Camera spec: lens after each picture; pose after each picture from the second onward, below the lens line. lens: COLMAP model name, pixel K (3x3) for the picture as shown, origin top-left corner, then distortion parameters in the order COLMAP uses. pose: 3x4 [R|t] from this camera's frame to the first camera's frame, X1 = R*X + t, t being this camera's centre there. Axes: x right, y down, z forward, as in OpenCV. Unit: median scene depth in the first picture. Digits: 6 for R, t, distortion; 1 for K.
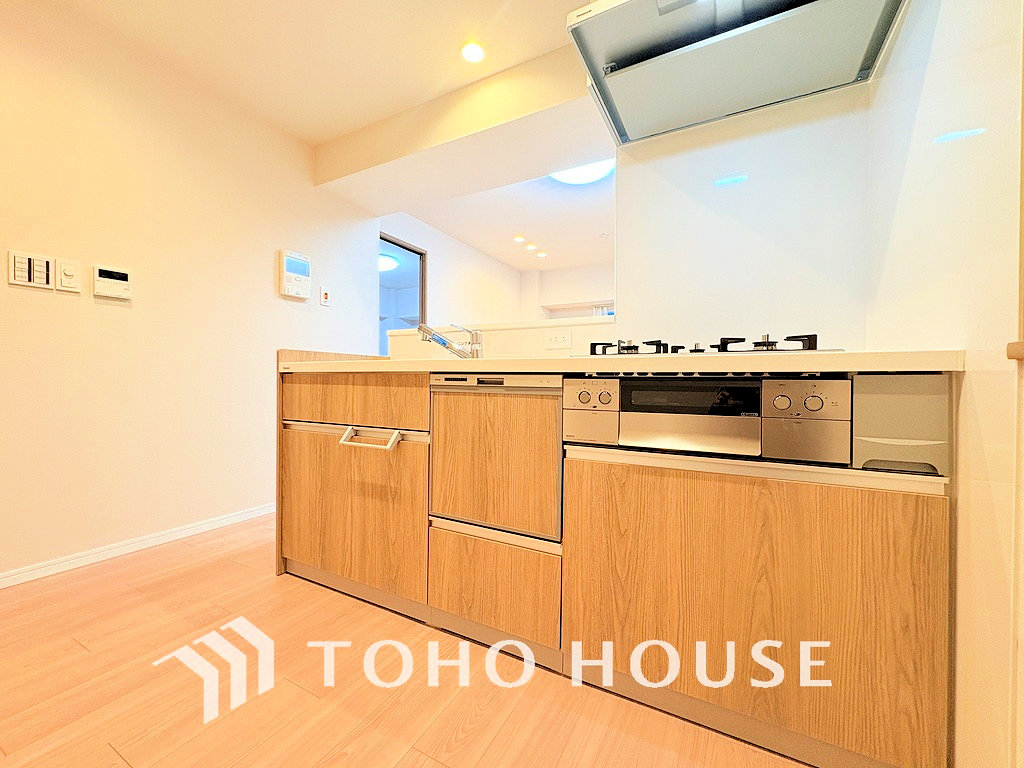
lens RADIAL K [[407.4, 0, 512.0], [0, 407.4, 384.0], [0, 0, 1]] dist [-0.002155, -0.000365]
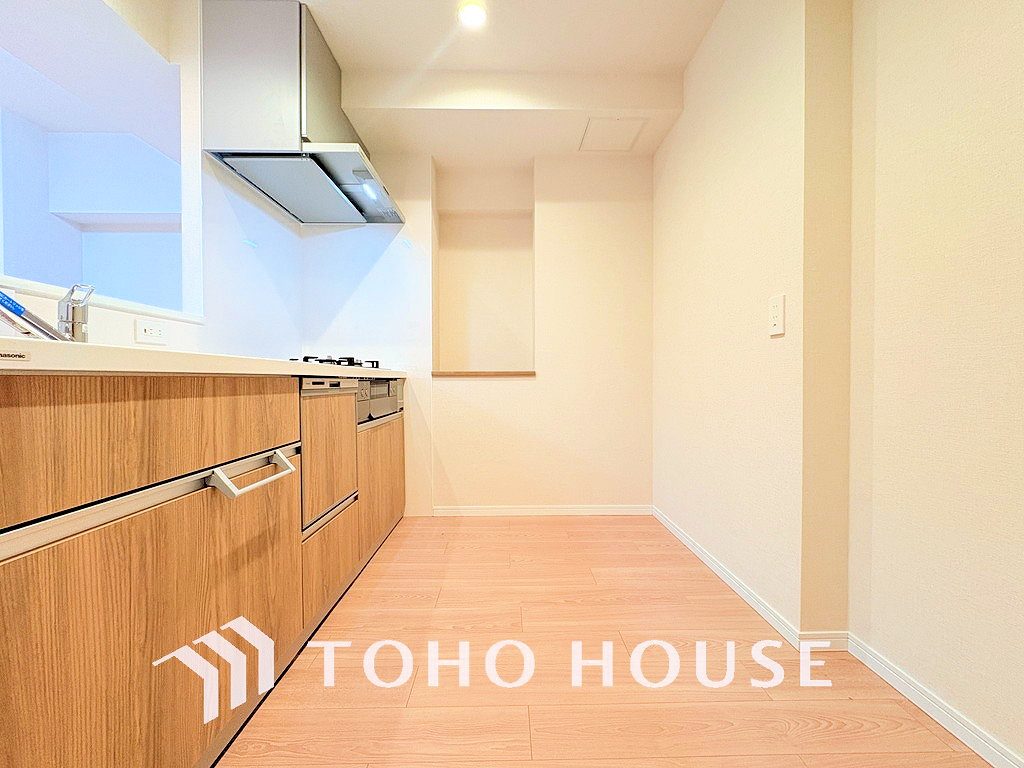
lens RADIAL K [[407.4, 0, 512.0], [0, 407.4, 384.0], [0, 0, 1]] dist [-0.002155, -0.000365]
pose [[-0.488116, -0.013773, 0.872670, -1.117675], [0.012333, 0.999667, 0.022676, -0.022859], [-0.872692, 0.021831, -0.487783, 0.931639]]
